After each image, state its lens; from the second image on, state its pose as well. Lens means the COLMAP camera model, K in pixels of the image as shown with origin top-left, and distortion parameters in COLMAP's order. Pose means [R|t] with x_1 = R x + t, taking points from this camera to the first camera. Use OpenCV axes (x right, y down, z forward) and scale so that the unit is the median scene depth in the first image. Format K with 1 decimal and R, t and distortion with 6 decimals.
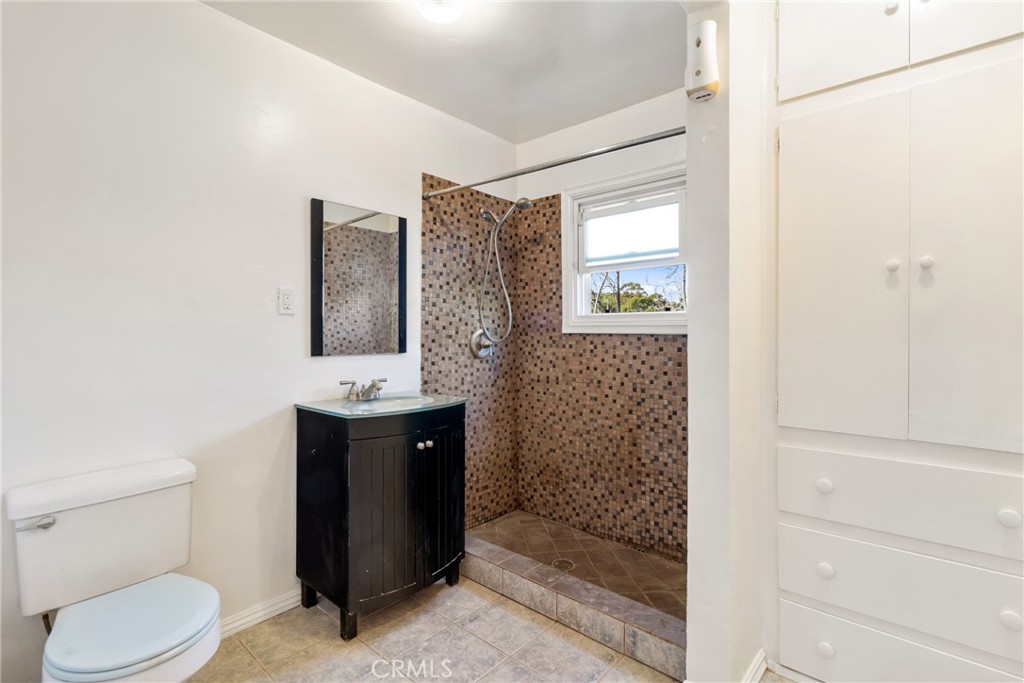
lens RADIAL K [[483.0, 0, 508.9], [0, 483.0, 338.1], [0, 0, 1]] dist [-0.000185, 0.001421]
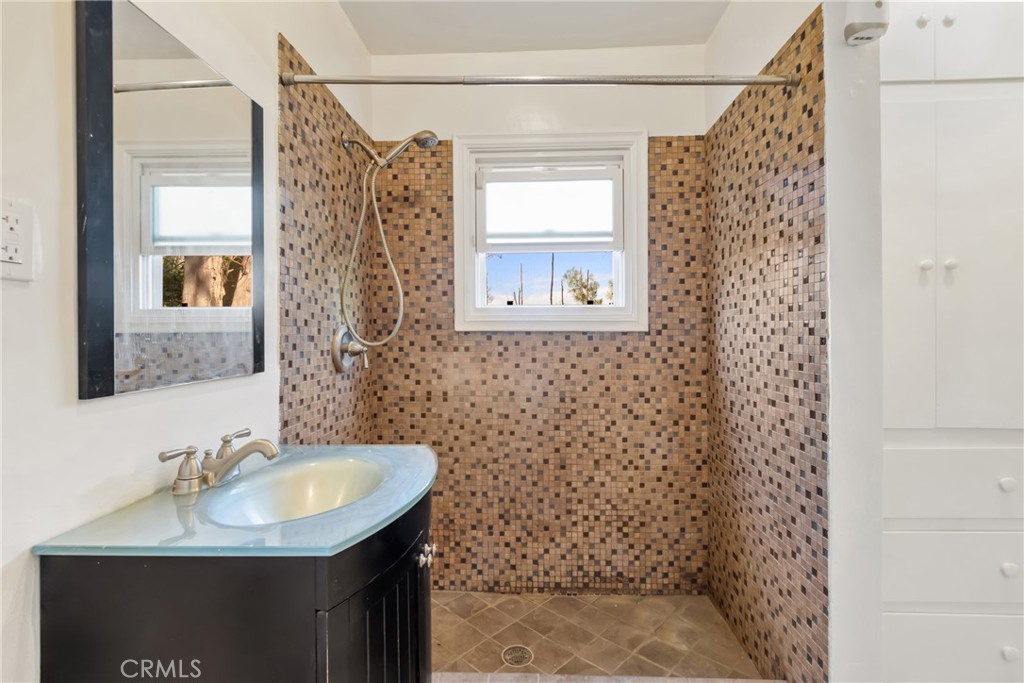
lens RADIAL K [[483.0, 0, 514.2], [0, 483.0, 333.1], [0, 0, 1]] dist [-0.000185, 0.001421]
pose [[0.770492, -0.009791, 0.637374, -0.305524], [0.012682, 0.999920, 0.000030, -0.006632], [-0.637323, 0.008060, 0.770555, 0.401485]]
